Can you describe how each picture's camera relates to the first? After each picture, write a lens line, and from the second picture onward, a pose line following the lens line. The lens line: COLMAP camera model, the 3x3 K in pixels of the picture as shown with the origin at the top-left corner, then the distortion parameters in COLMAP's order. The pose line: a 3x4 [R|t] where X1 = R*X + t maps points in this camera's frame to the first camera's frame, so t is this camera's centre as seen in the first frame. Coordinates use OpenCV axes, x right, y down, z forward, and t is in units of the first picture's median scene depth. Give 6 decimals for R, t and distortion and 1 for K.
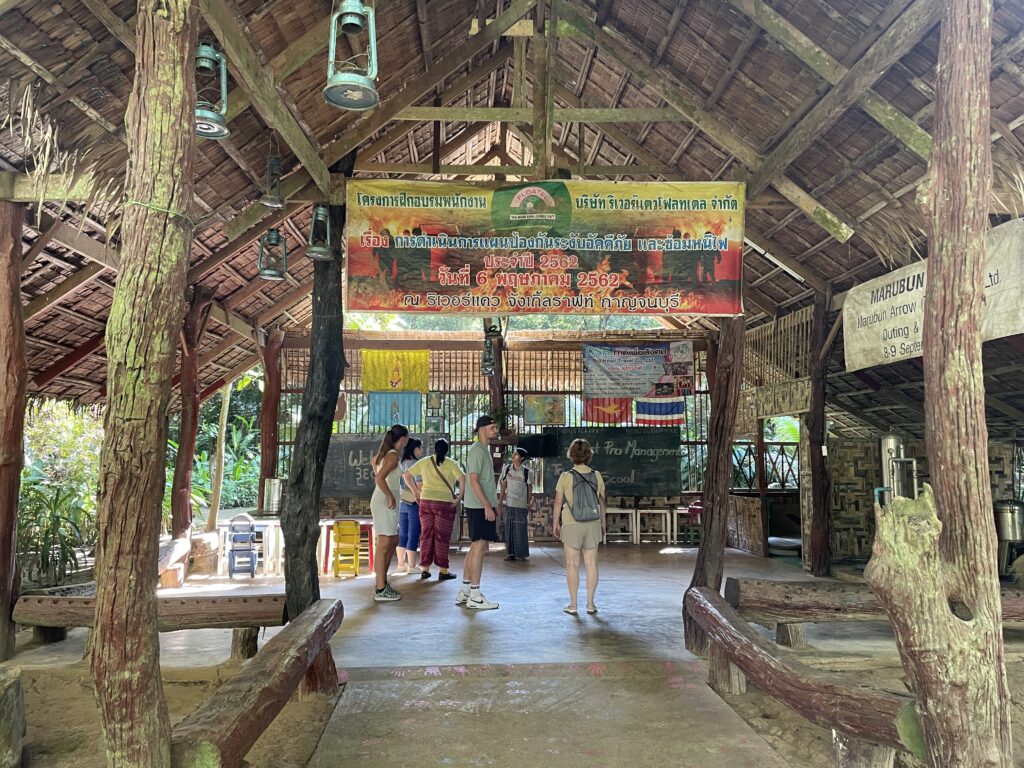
lens RADIAL K [[768.0, 0, 510.7], [0, 768.0, 382.6], [0, 0, 1]] dist [0.007330, 0.002079]
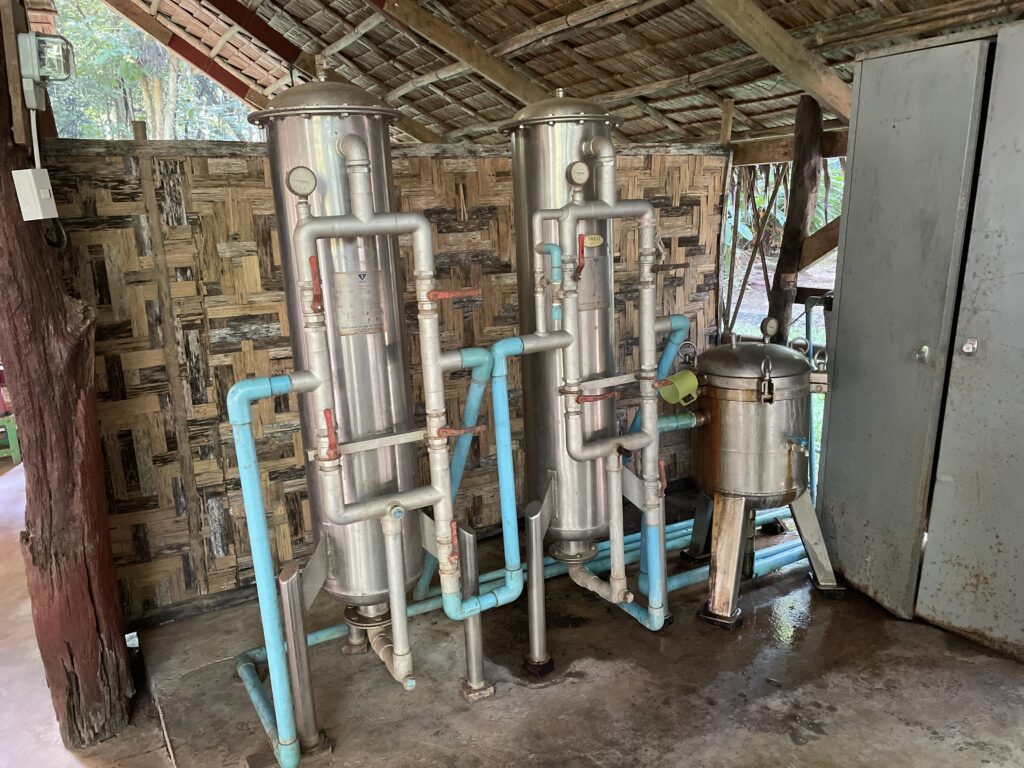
lens RADIAL K [[768.0, 0, 512.2], [0, 768.0, 386.9], [0, 0, 1]] dist [0.007330, 0.002079]
pose [[0.899489, -0.141845, 0.413279, 0.407989], [0.005746, 0.949599, 0.313414, 0.069339], [-0.436906, -0.279538, 0.854969, 0.717618]]
